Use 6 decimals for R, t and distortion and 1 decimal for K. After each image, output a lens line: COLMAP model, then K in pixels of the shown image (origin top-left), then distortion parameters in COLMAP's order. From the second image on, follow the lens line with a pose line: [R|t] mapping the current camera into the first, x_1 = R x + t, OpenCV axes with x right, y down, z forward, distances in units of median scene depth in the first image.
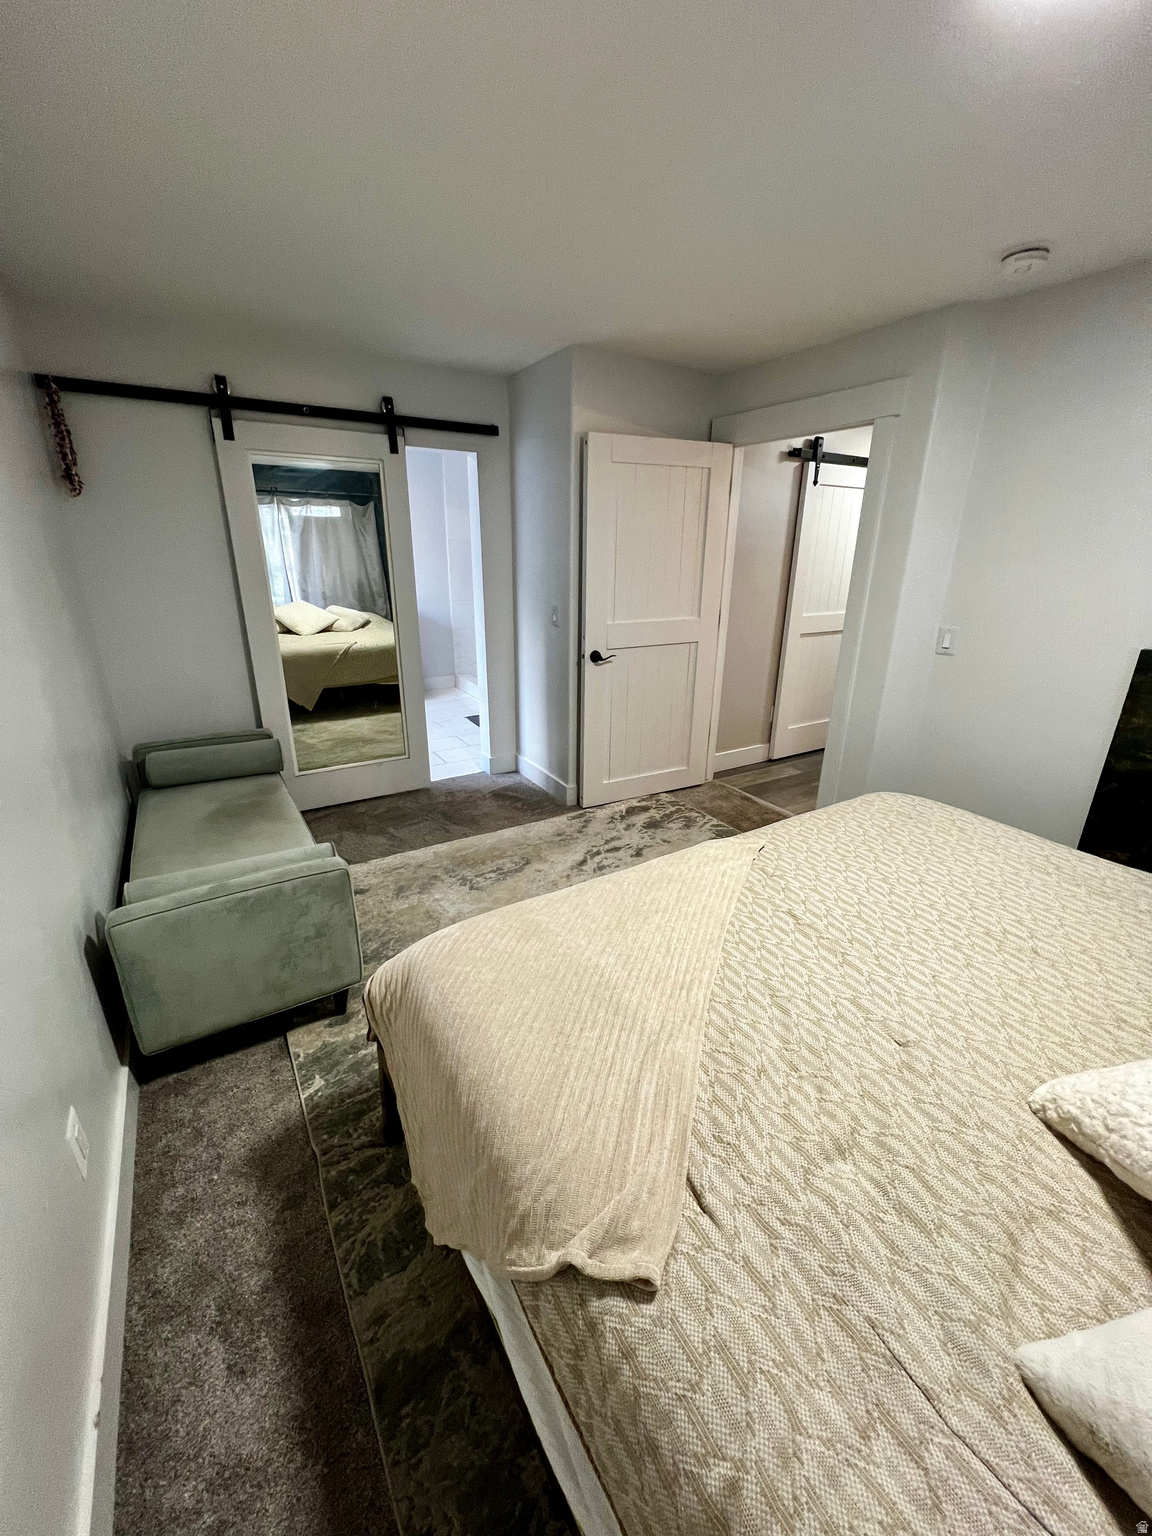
lens RADIAL K [[615.5, 0, 577.1], [0, 615.5, 769.0], [0, 0, 1]] dist [-0.002154, -0.000029]
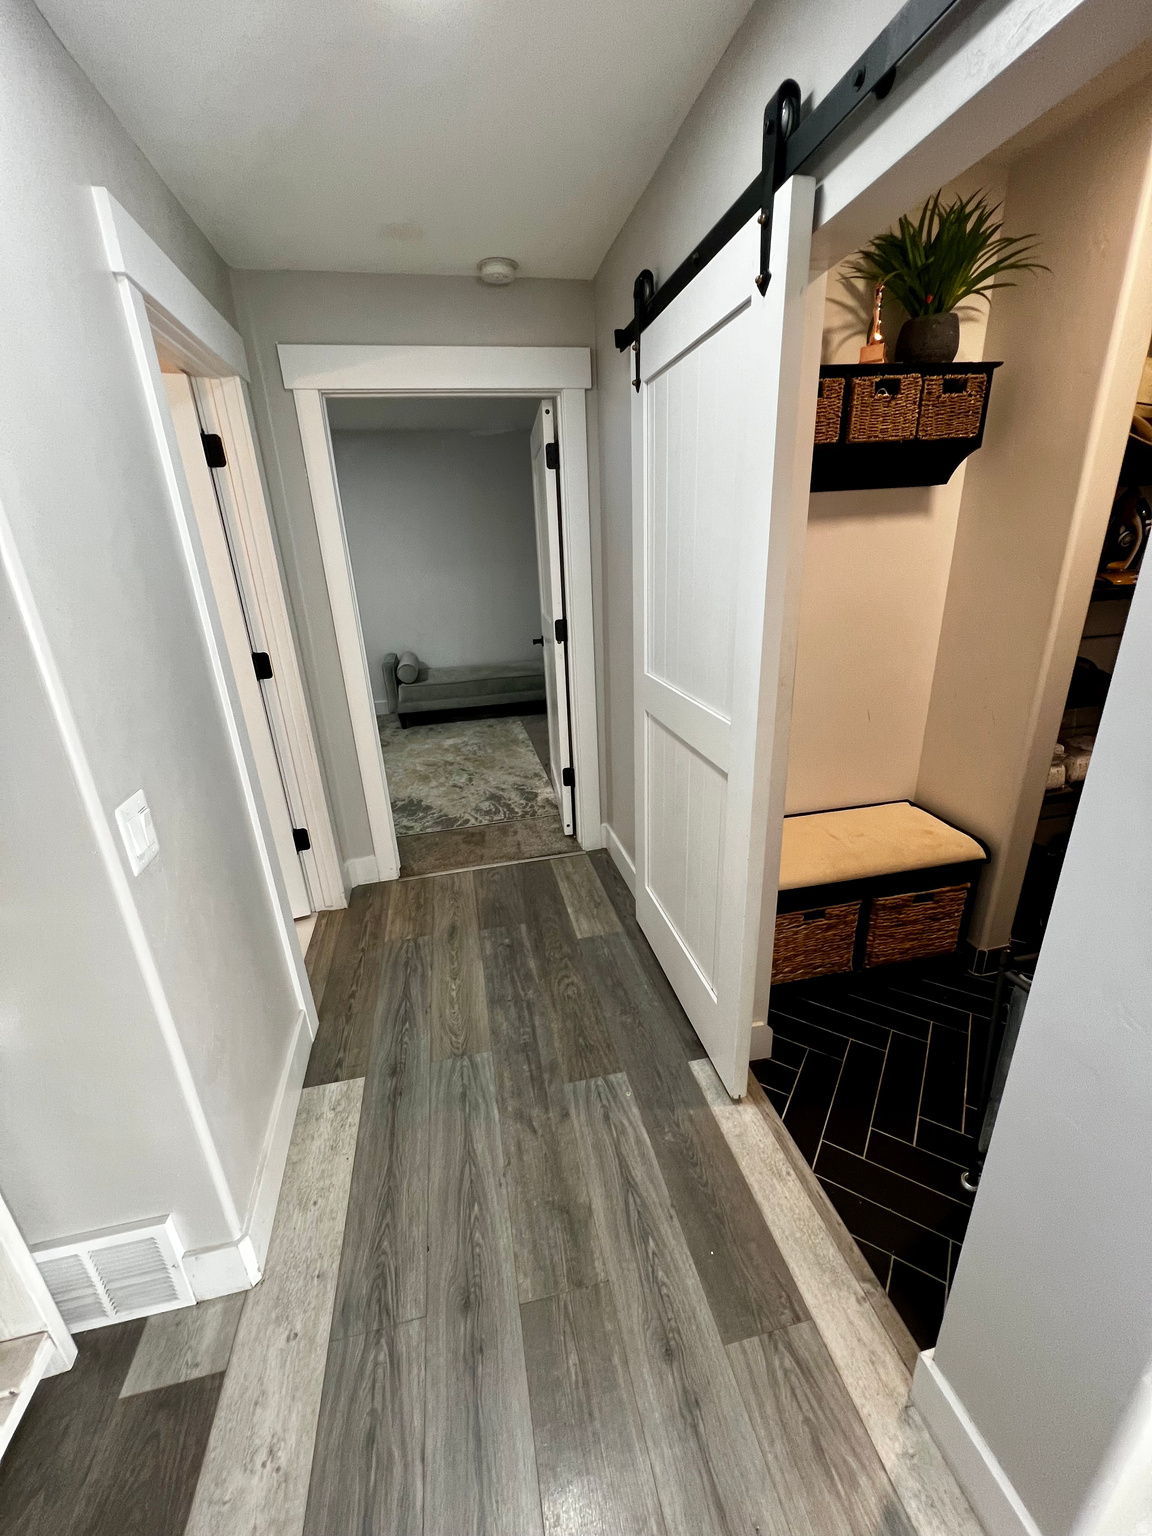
lens RADIAL K [[615.5, 0, 577.1], [0, 615.5, 769.0], [0, 0, 1]] dist [-0.002154, -0.000029]
pose [[-0.332996, 0.329850, -0.883353, 0.991219], [-0.283940, 0.858259, 0.427517, -0.446293], [0.899162, 0.393181, -0.192139, 1.282431]]
